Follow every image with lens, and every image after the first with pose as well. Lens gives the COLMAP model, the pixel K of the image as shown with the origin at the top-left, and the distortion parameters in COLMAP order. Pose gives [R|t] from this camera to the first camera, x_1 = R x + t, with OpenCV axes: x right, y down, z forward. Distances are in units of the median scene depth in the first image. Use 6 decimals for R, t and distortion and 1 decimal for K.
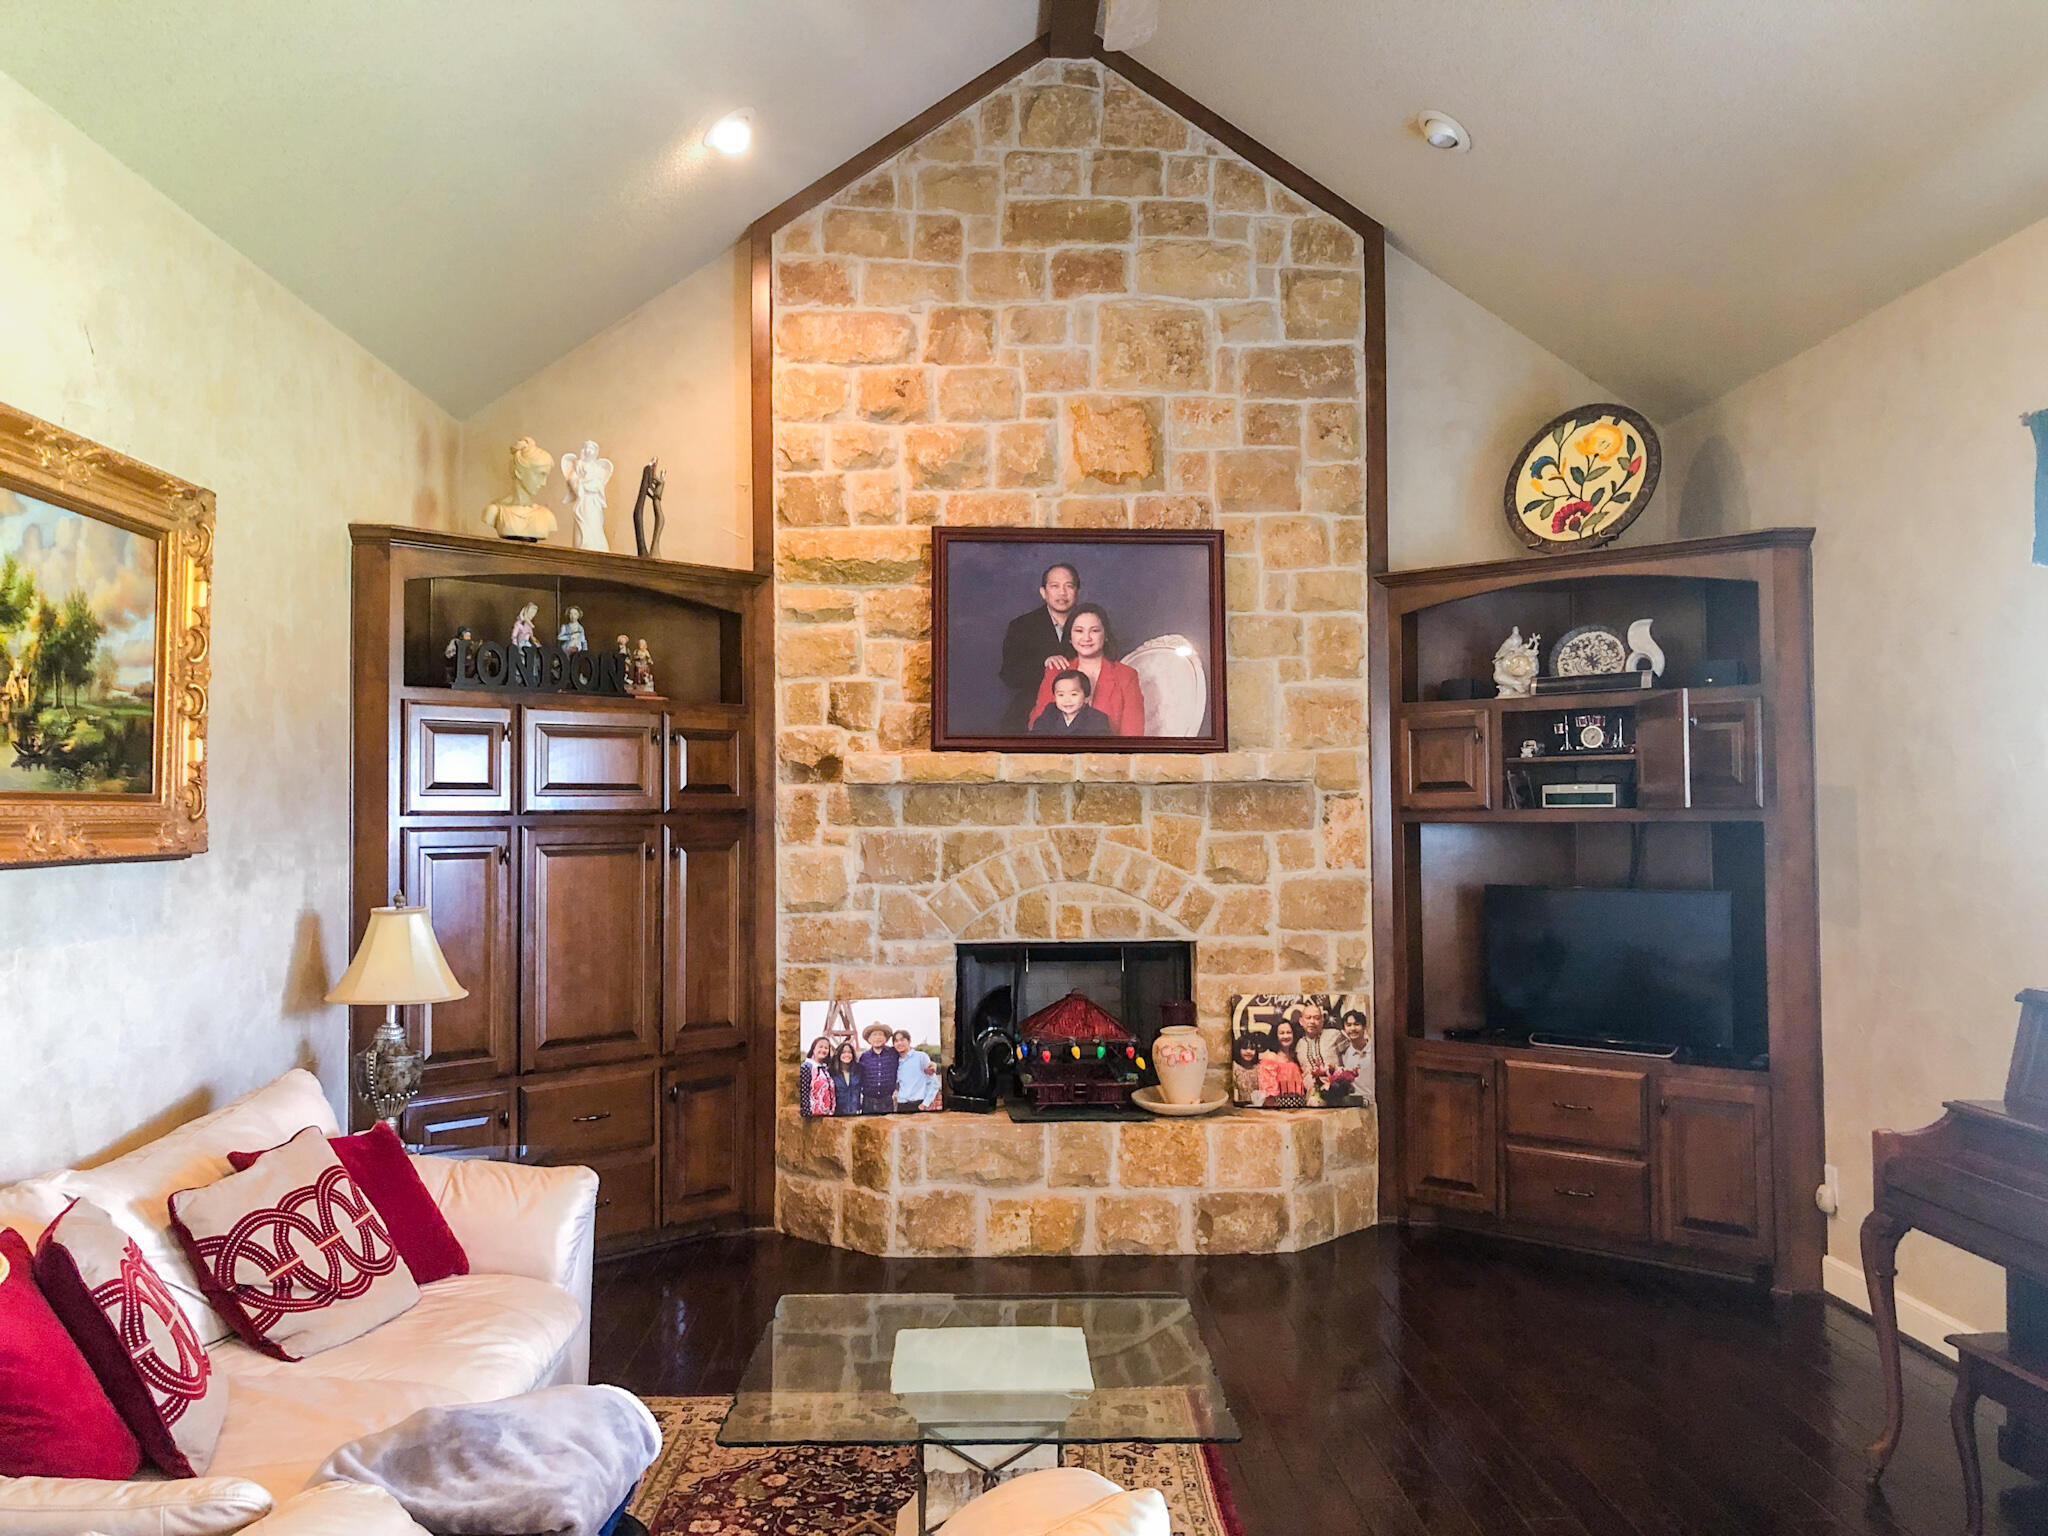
lens RADIAL K [[1633.6, 0, 1024.0], [0, 1633.6, 768.0], [0, 0, 1]] dist [0.004250, 0.009337]
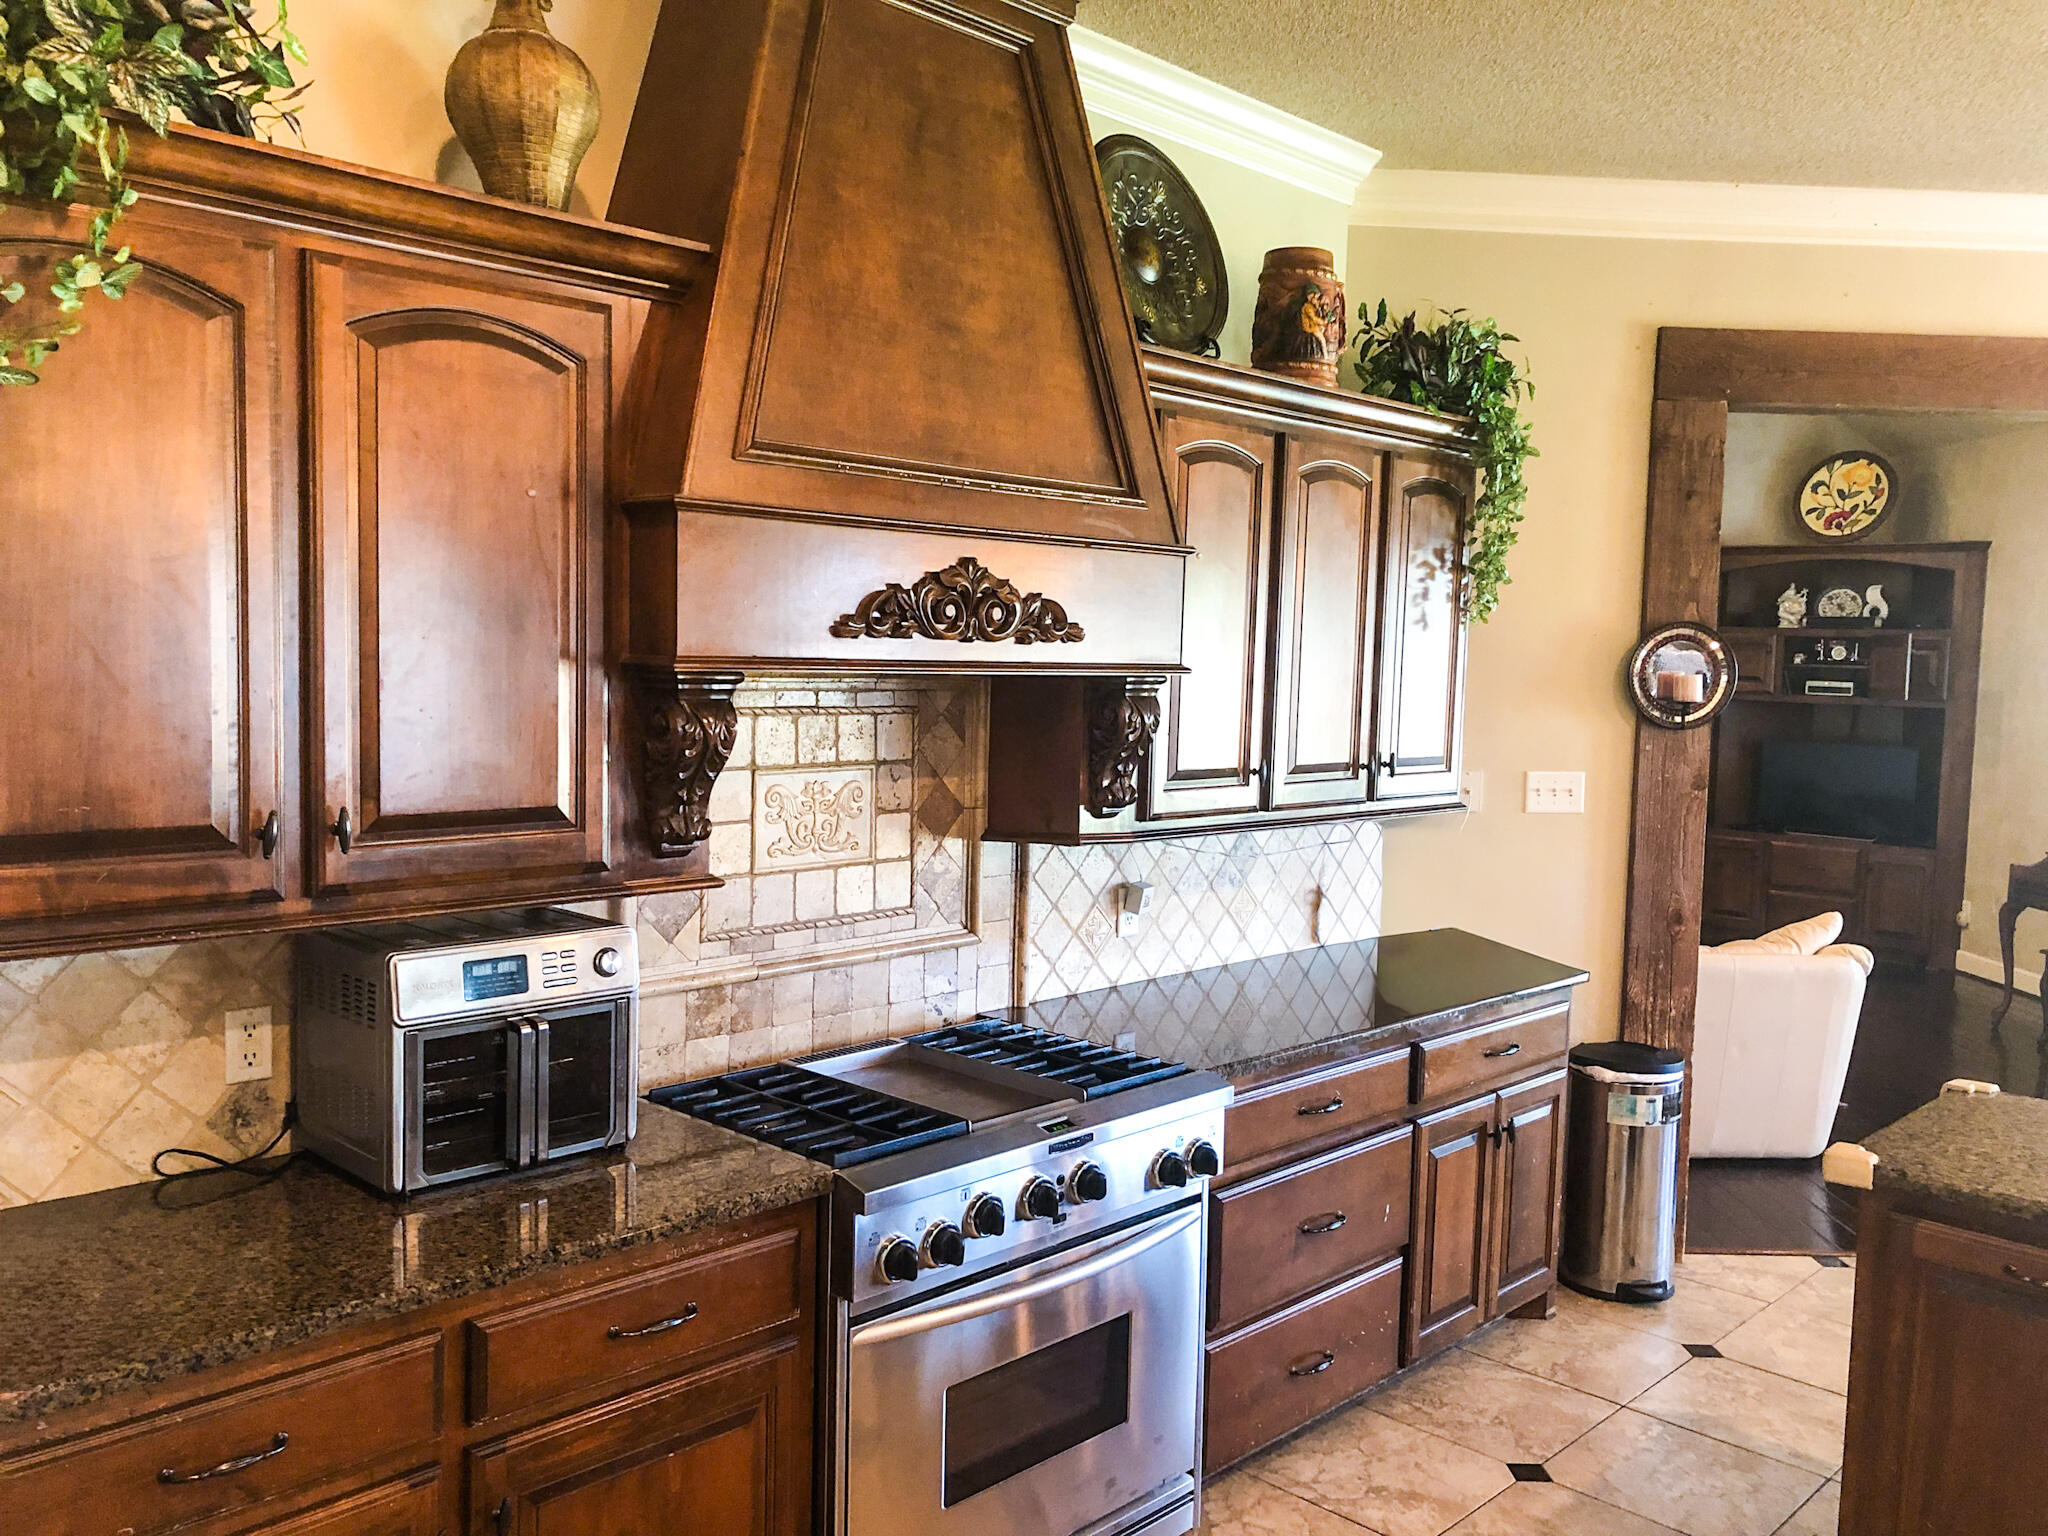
lens RADIAL K [[1633.6, 0, 1024.0], [0, 1633.6, 768.0], [0, 0, 1]] dist [0.004250, 0.009337]
pose [[0.999194, 0.035732, -0.018291, -0.456777], [-0.033669, 0.994132, 0.102802, -0.046508], [0.021857, -0.102103, 0.994534, -0.708584]]
